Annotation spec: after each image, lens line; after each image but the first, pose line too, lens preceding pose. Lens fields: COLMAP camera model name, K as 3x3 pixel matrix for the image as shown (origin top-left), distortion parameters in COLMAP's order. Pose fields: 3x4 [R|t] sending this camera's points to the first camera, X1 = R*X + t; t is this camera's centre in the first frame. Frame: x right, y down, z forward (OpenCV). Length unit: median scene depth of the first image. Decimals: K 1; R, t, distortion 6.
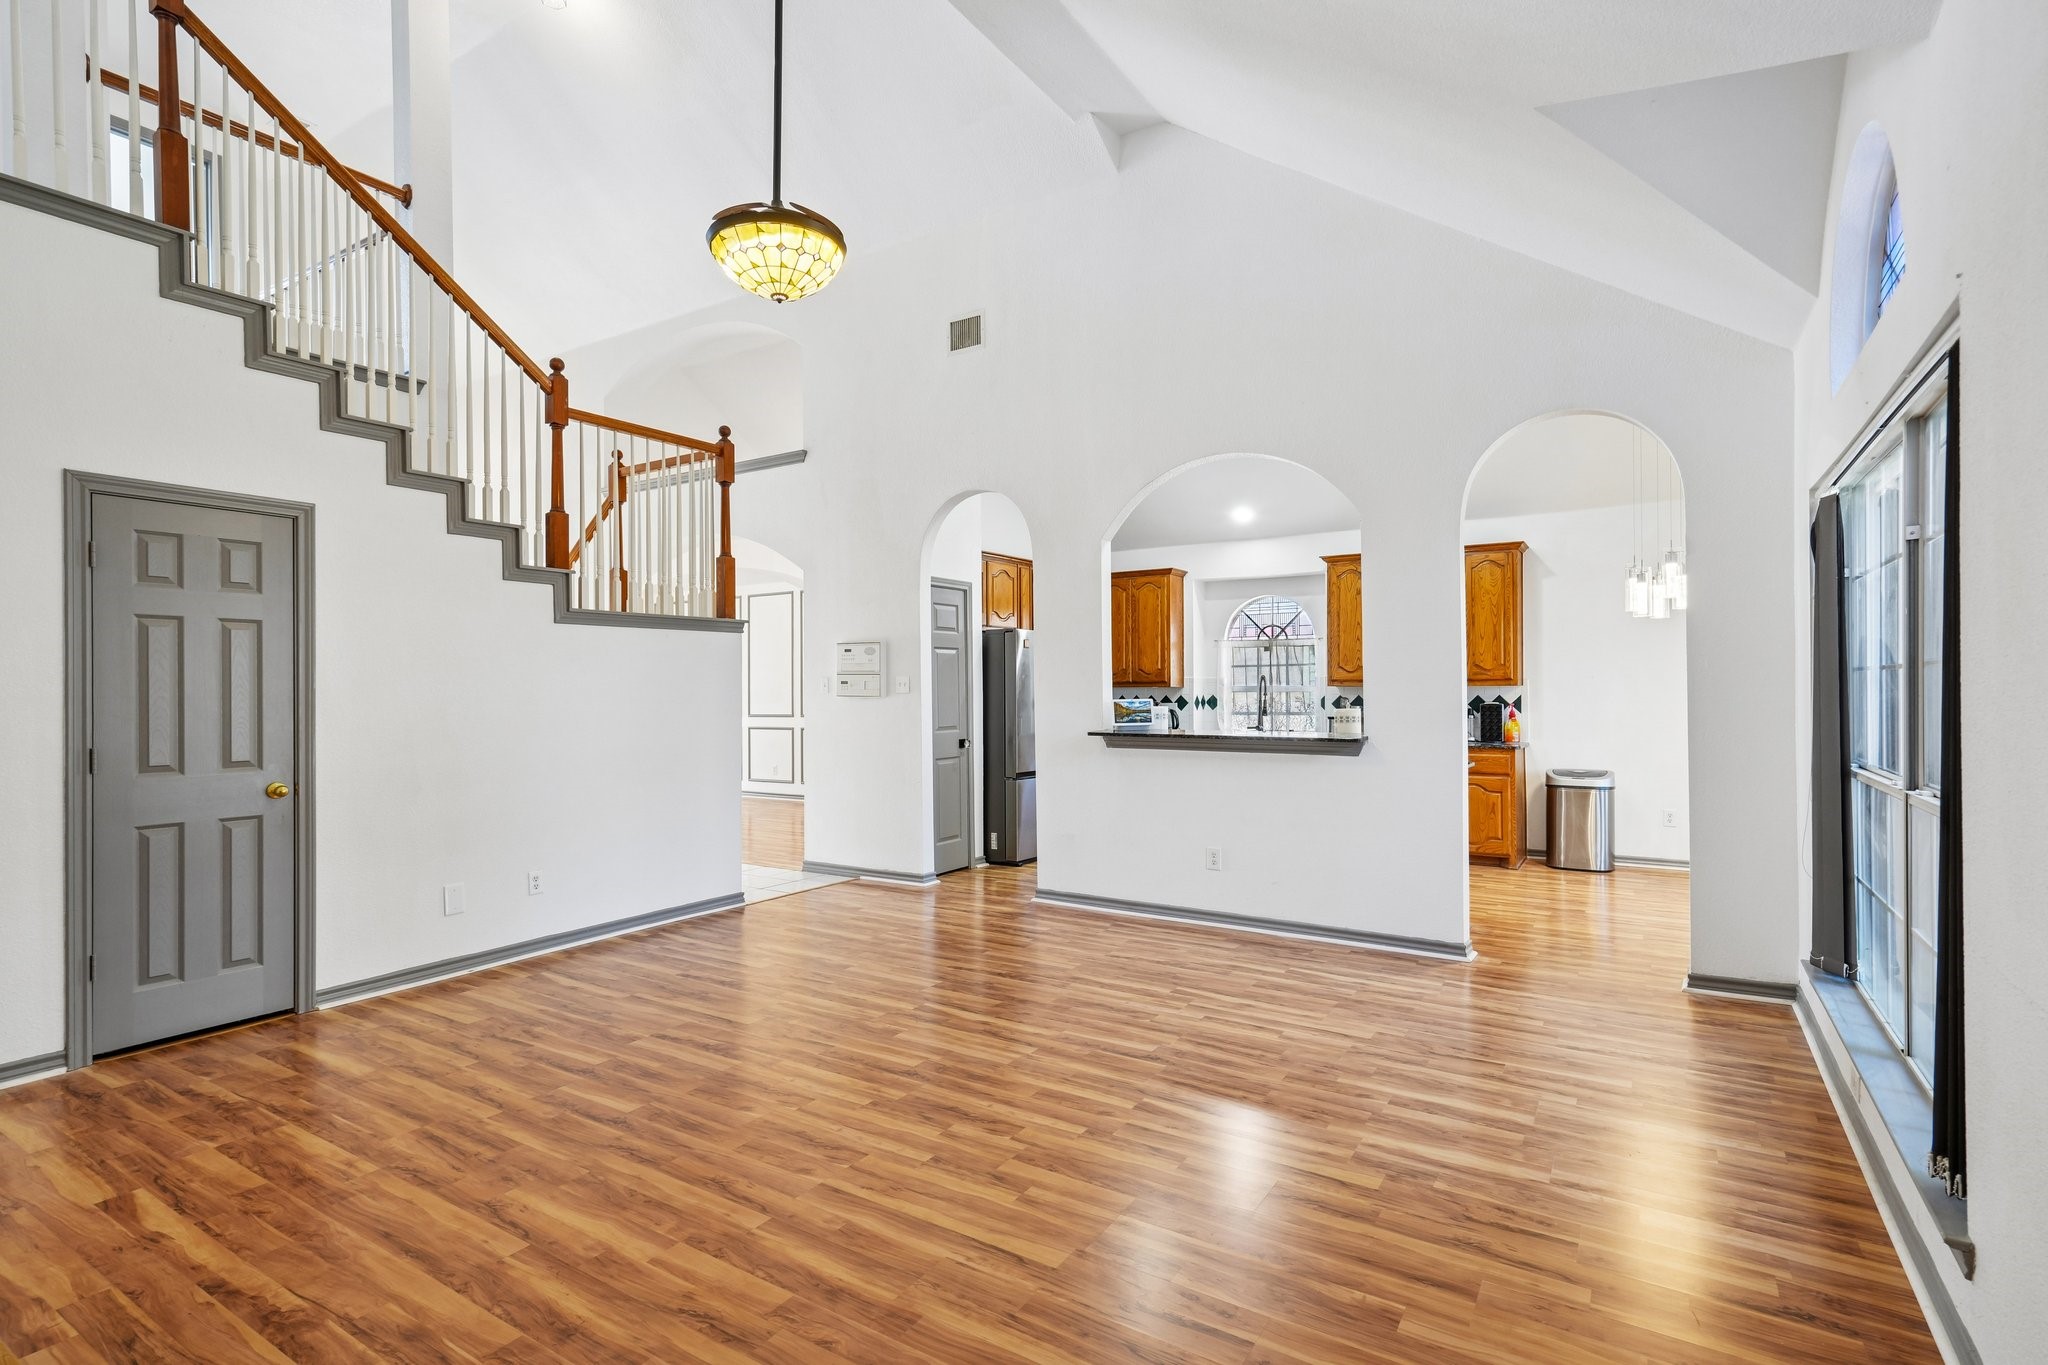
lens RADIAL K [[980.8, 0, 1031.7], [0, 980.8, 690.0], [0, 0, 1]] dist [0.009367, 0.000442]
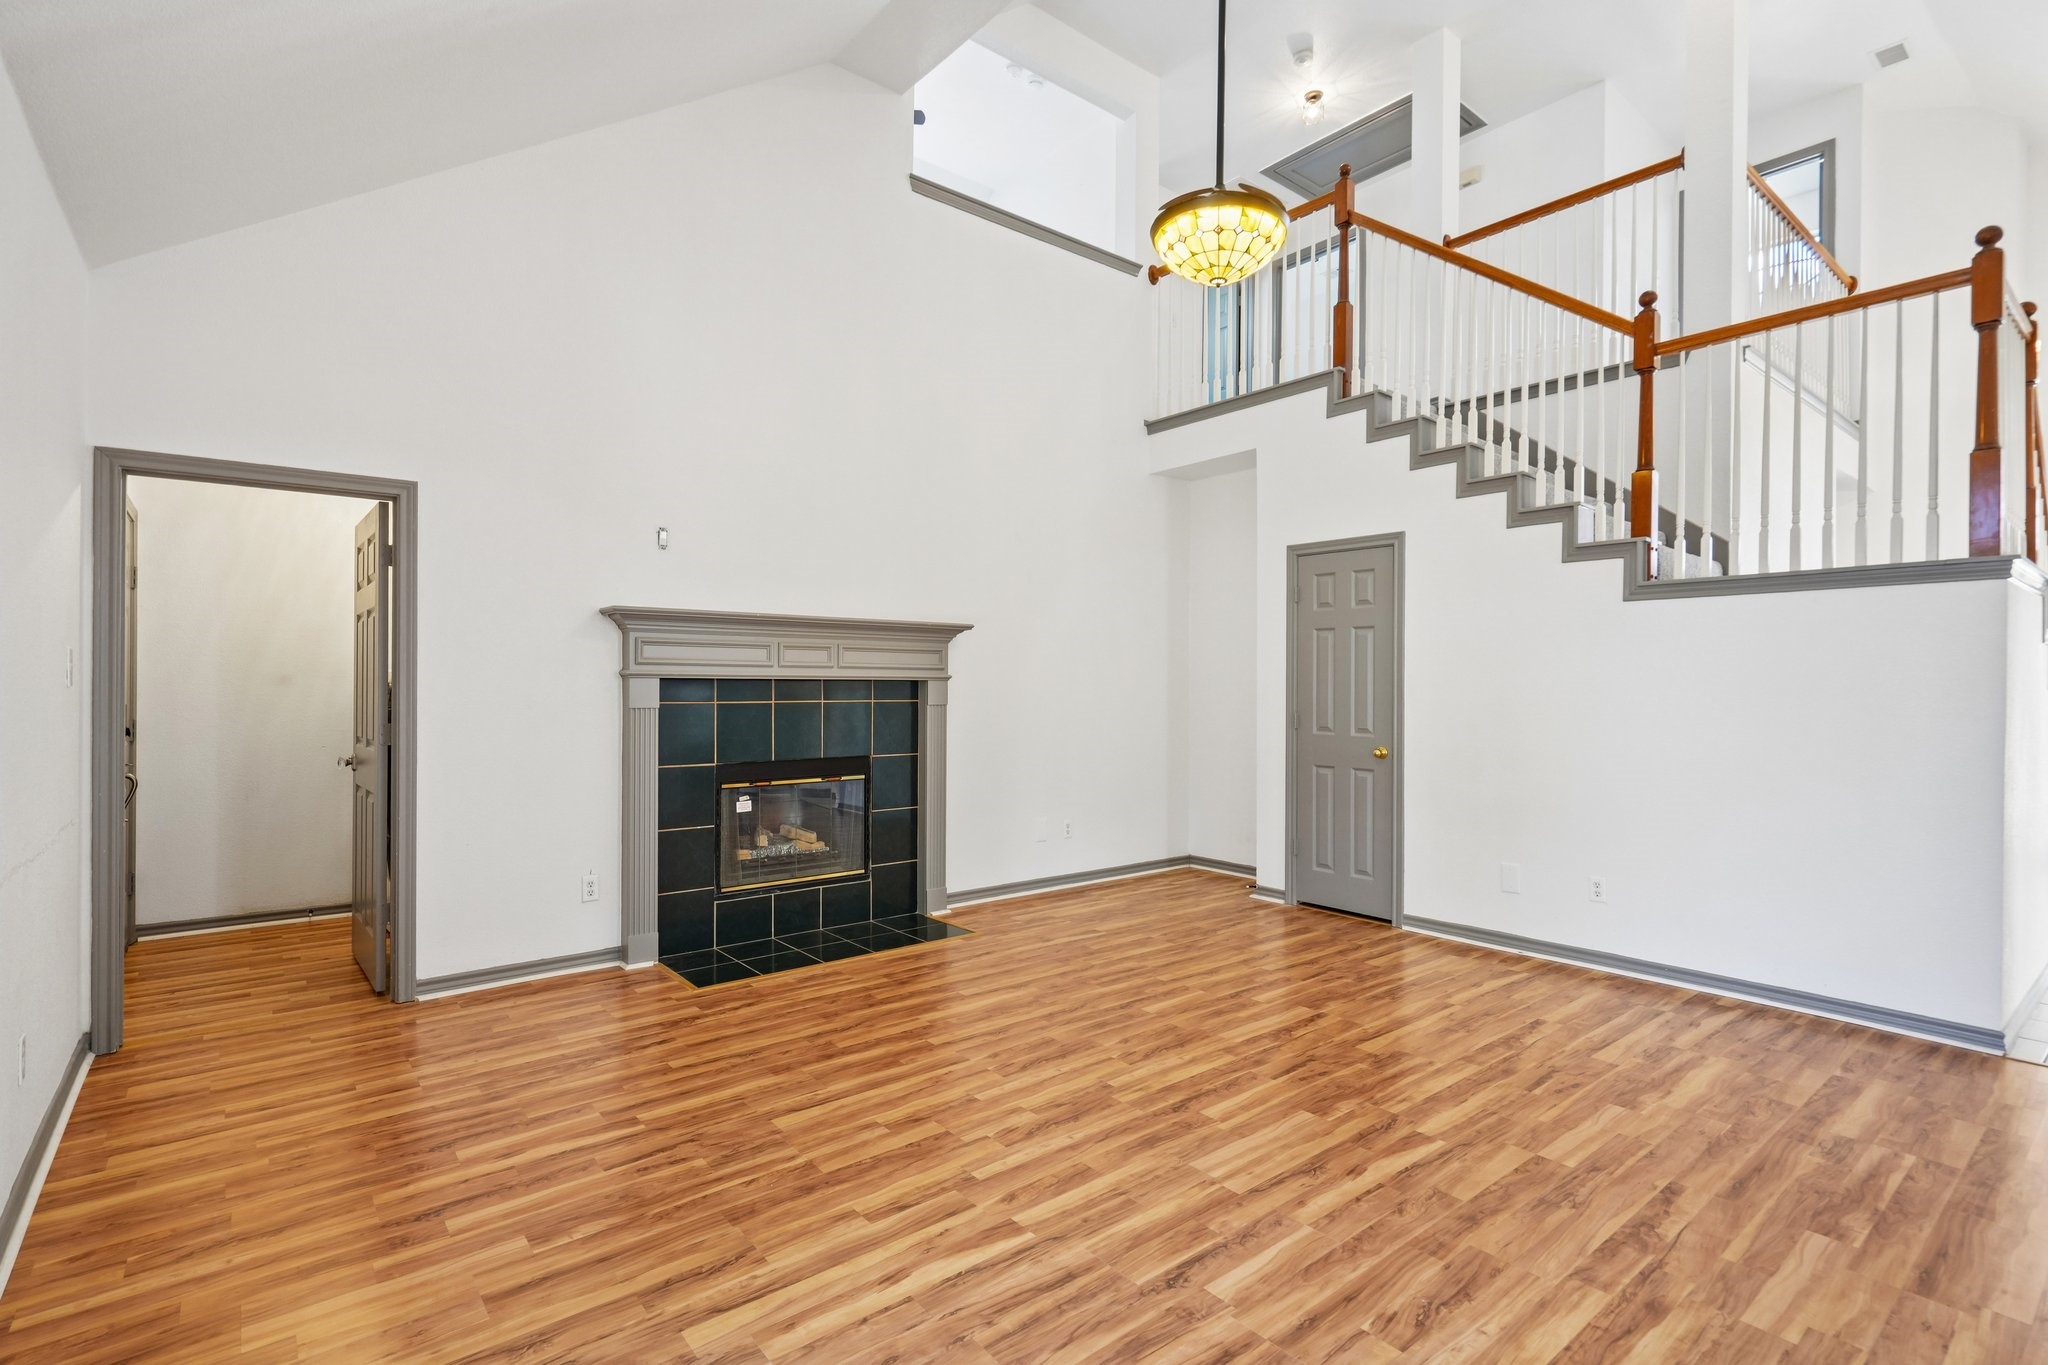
lens RADIAL K [[969.9, 0, 1028.1], [0, 969.9, 685.1], [0, 0, 1]] dist [-0.000533, 0.000920]
pose [[-0.317340, 0.008986, -0.948269, 0.670337], [-0.001102, 0.999951, 0.009844, -0.001639], [0.948311, 0.004169, -0.317314, 1.026039]]
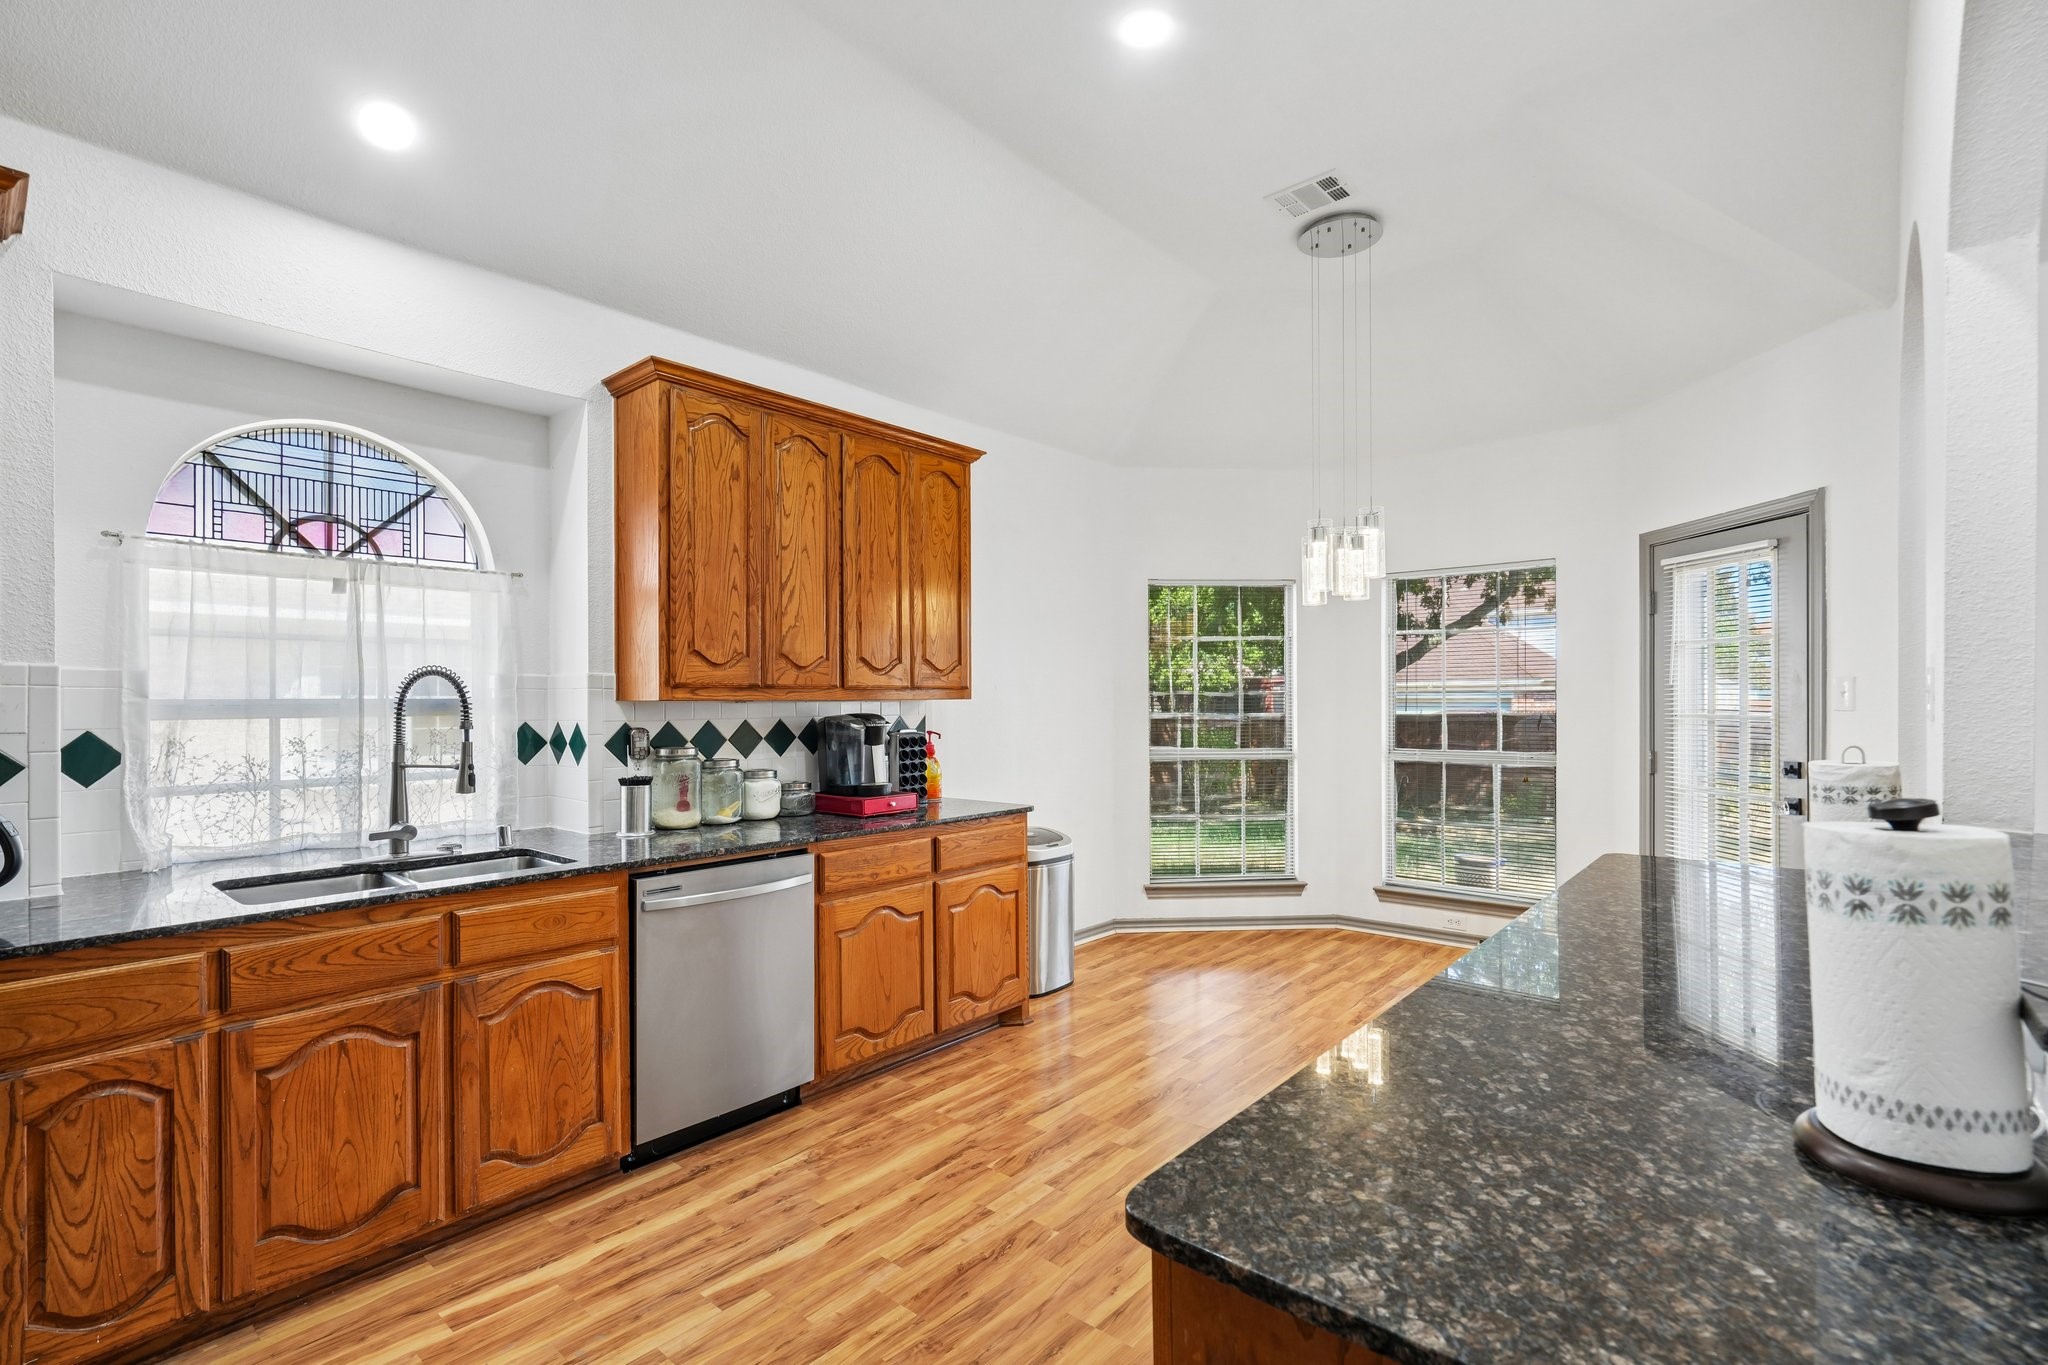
lens RADIAL K [[928.4, 0, 1036.6], [0, 928.4, 699.4], [0, 0, 1]] dist [-0.000475, 0.000526]
pose [[0.139273, 0.003148, 0.990249, -0.082461], [0.003254, 0.999988, -0.003637, -0.005503], [-0.990249, 0.003729, 0.139261, 1.765824]]
